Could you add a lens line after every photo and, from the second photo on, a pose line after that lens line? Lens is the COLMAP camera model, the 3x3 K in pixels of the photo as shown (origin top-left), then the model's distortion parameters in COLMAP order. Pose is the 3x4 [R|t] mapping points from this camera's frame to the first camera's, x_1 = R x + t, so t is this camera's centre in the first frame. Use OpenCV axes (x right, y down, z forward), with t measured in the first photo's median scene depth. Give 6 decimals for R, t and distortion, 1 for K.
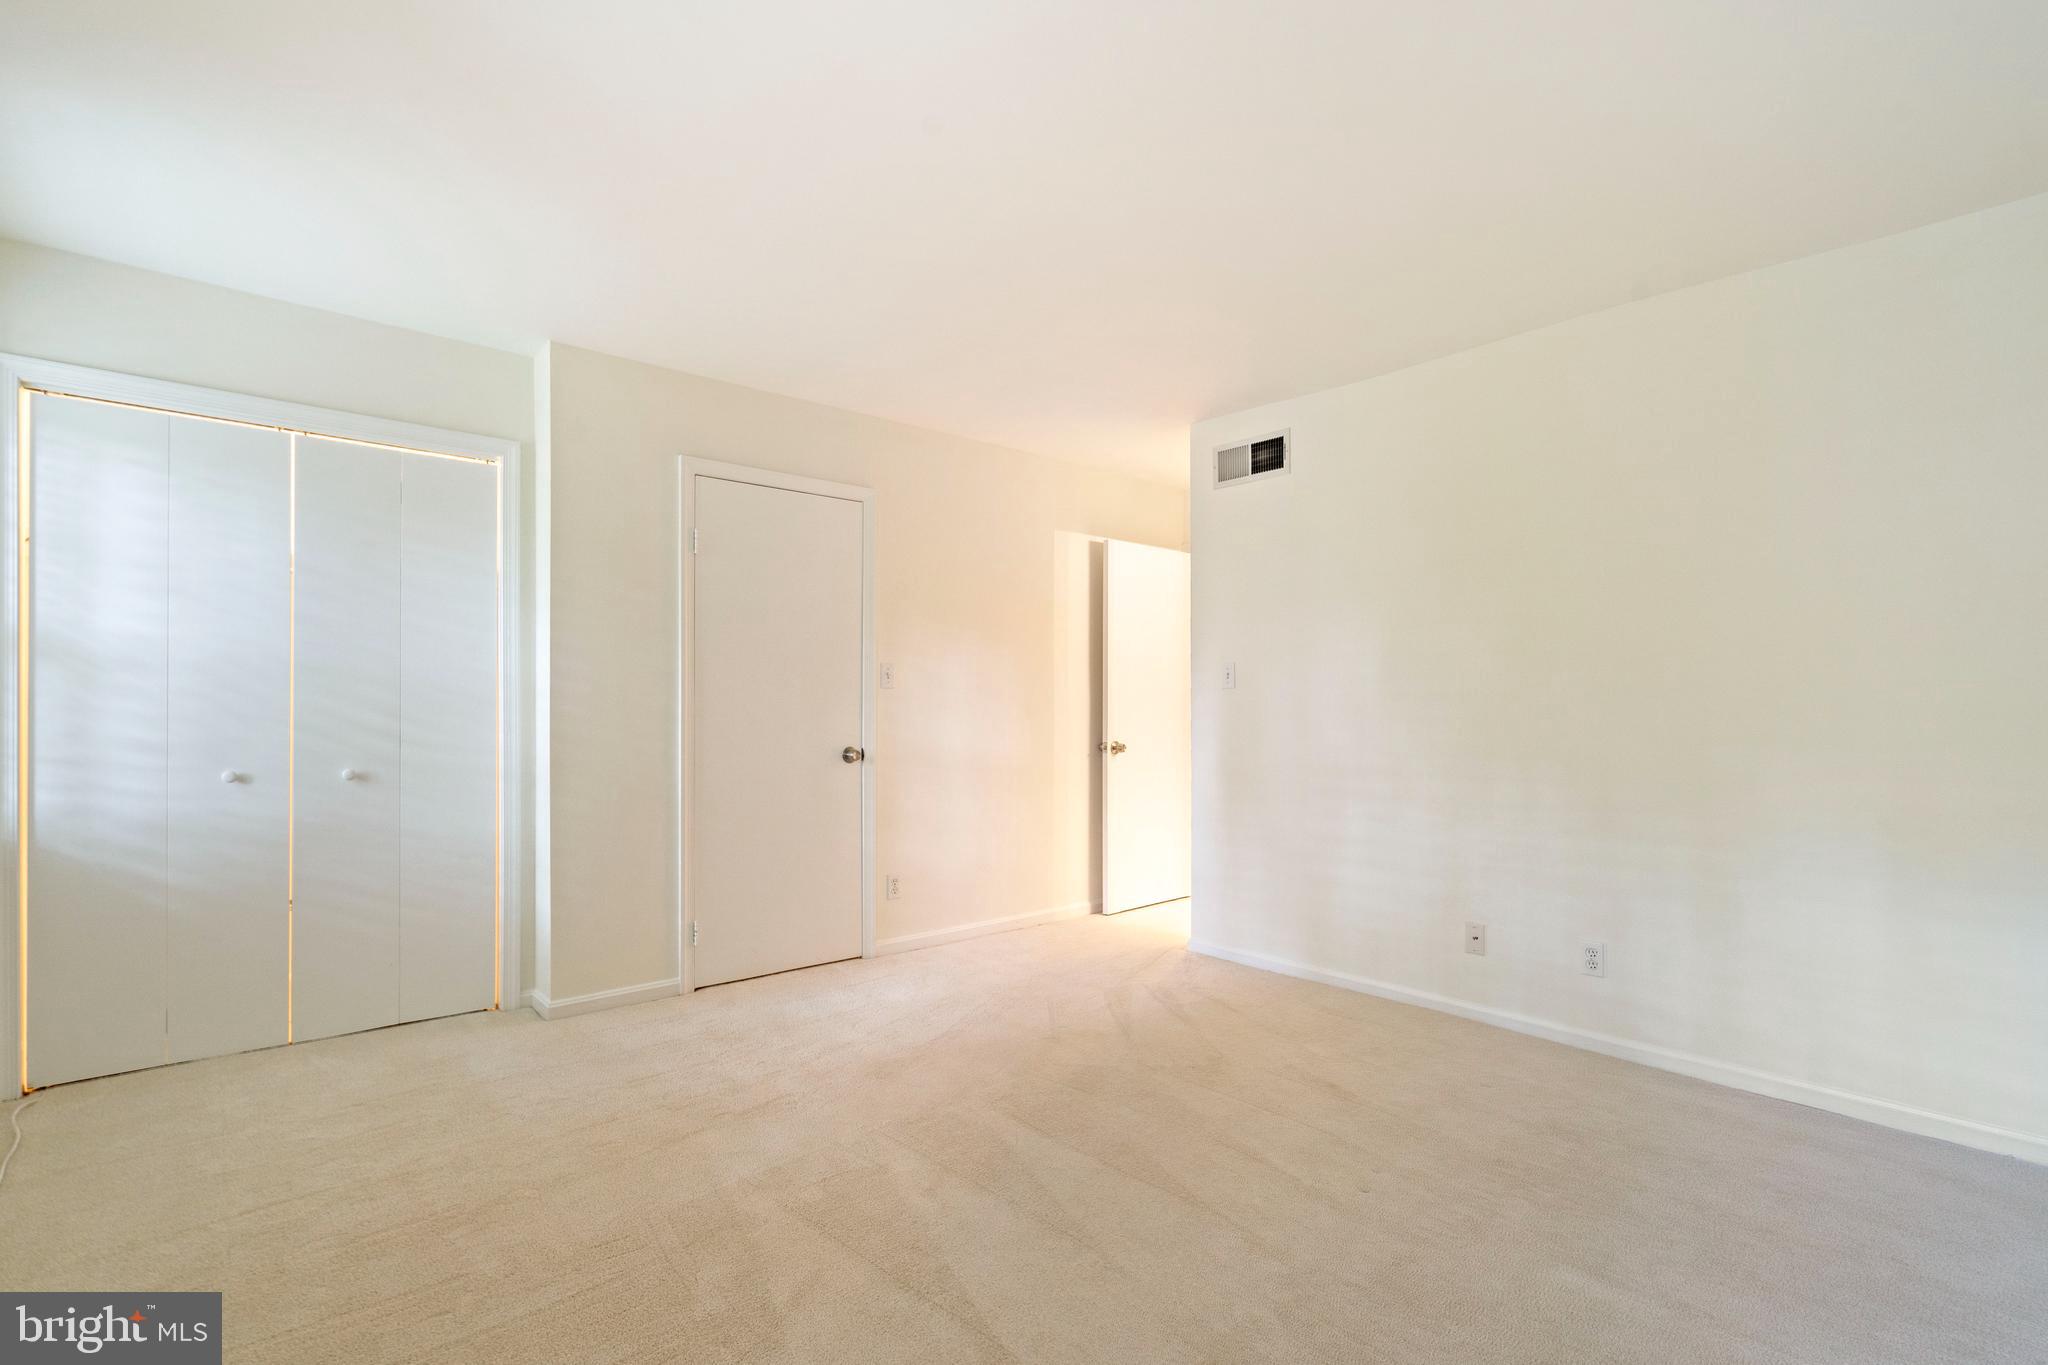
lens RADIAL K [[936.7, 0, 1022.5], [0, 936.7, 699.2], [0, 0, 1]] dist [0.003993, -0.000149]
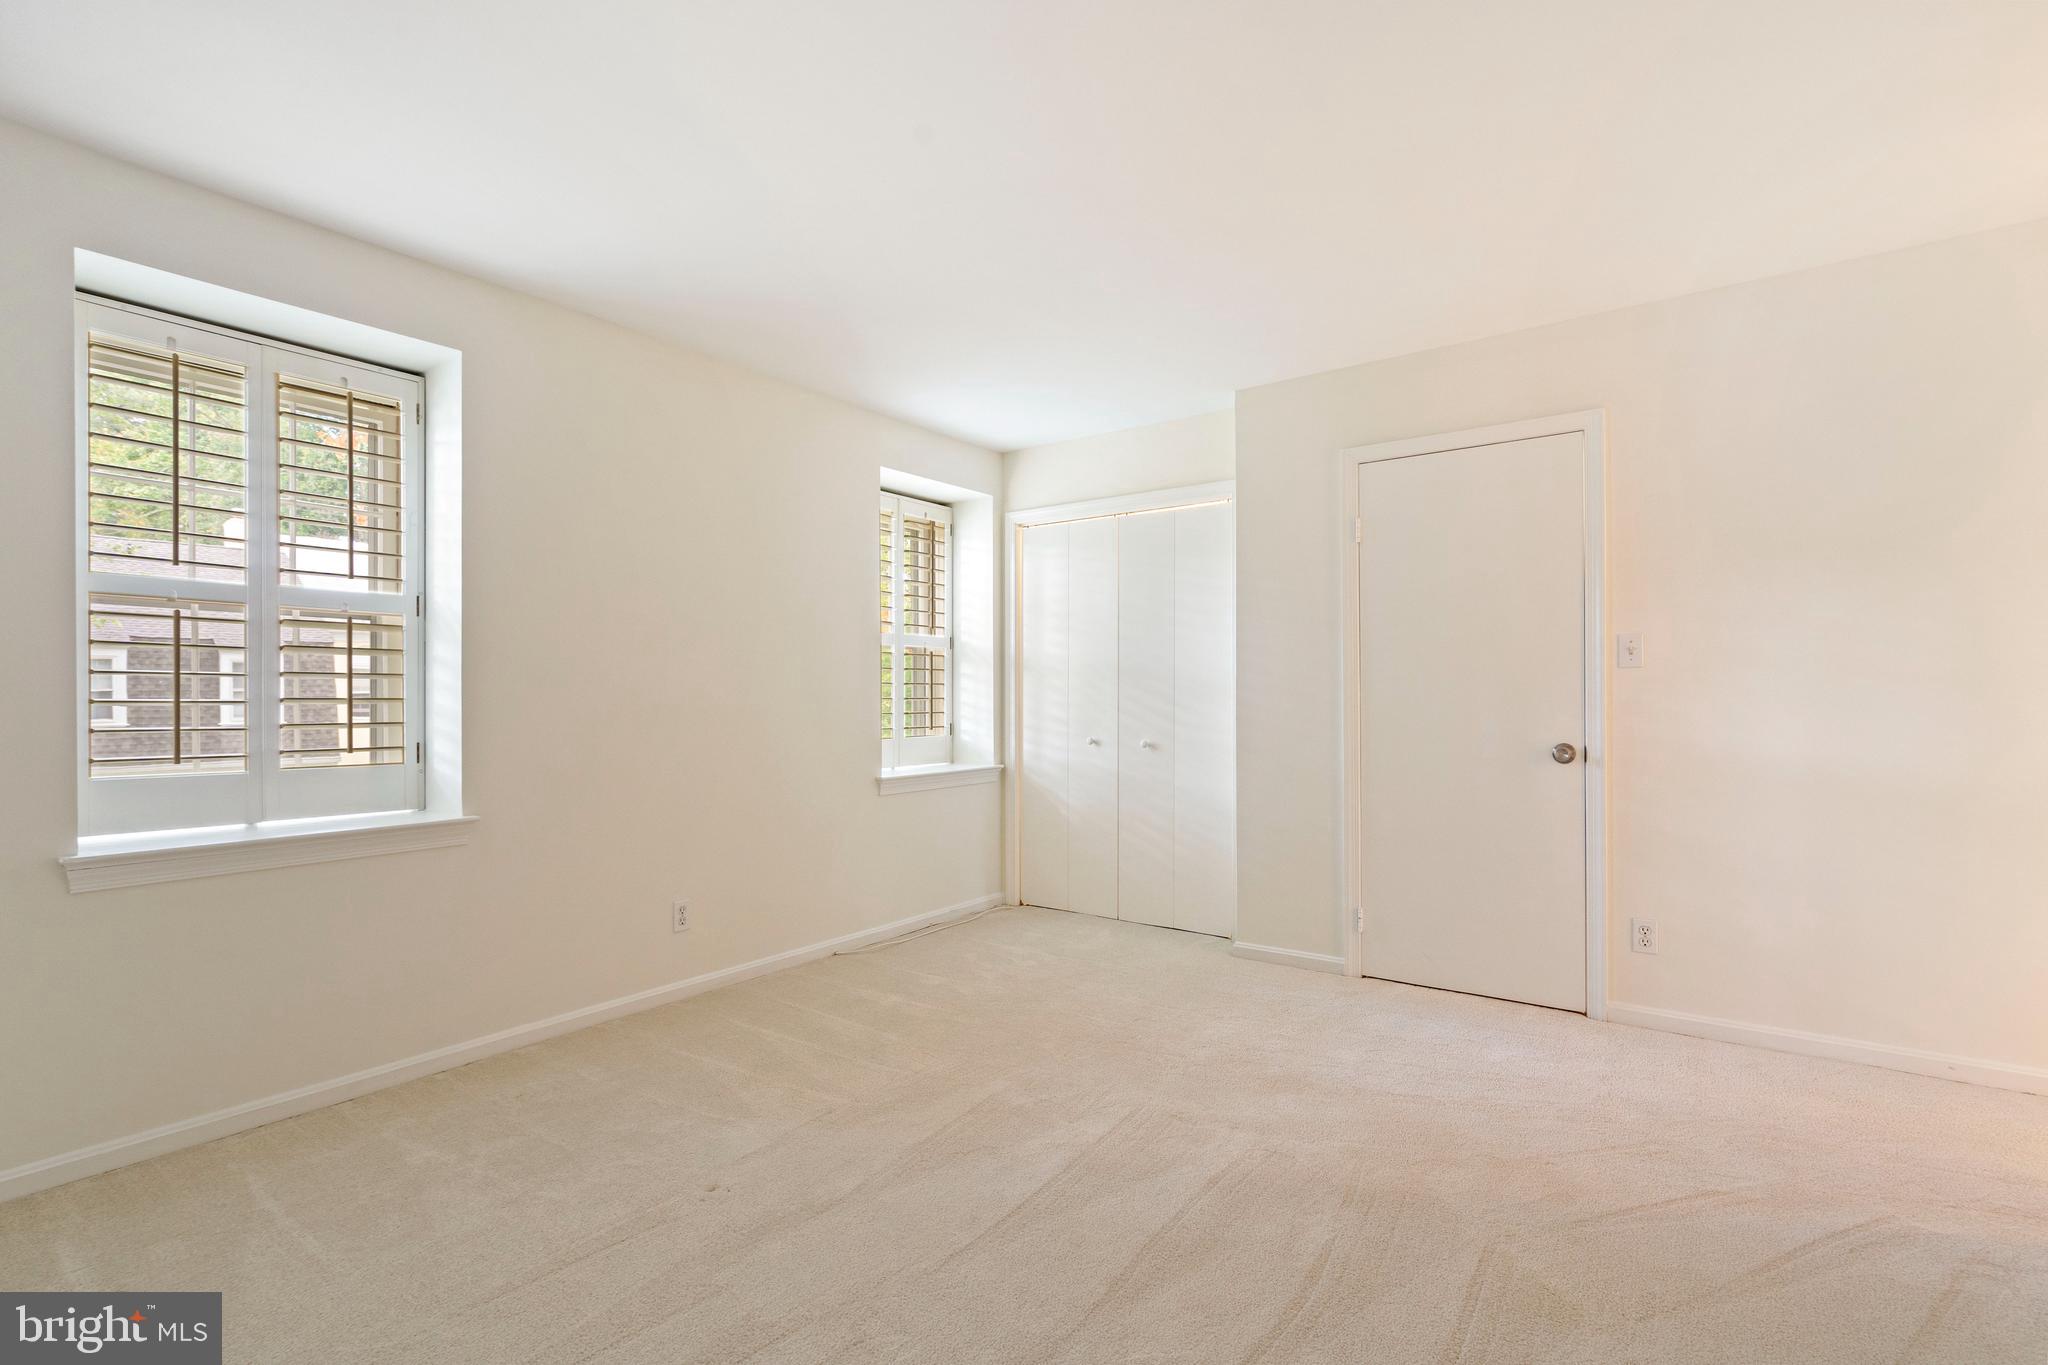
lens RADIAL K [[936.7, 0, 1032.5], [0, 936.7, 691.8], [0, 0, 1]] dist [0.003993, -0.000149]
pose [[0.236085, -0.009044, -0.971690, 0.554794], [0.015271, 0.999868, -0.005596, 0.005281], [0.971612, -0.013518, 0.236192, 0.429880]]
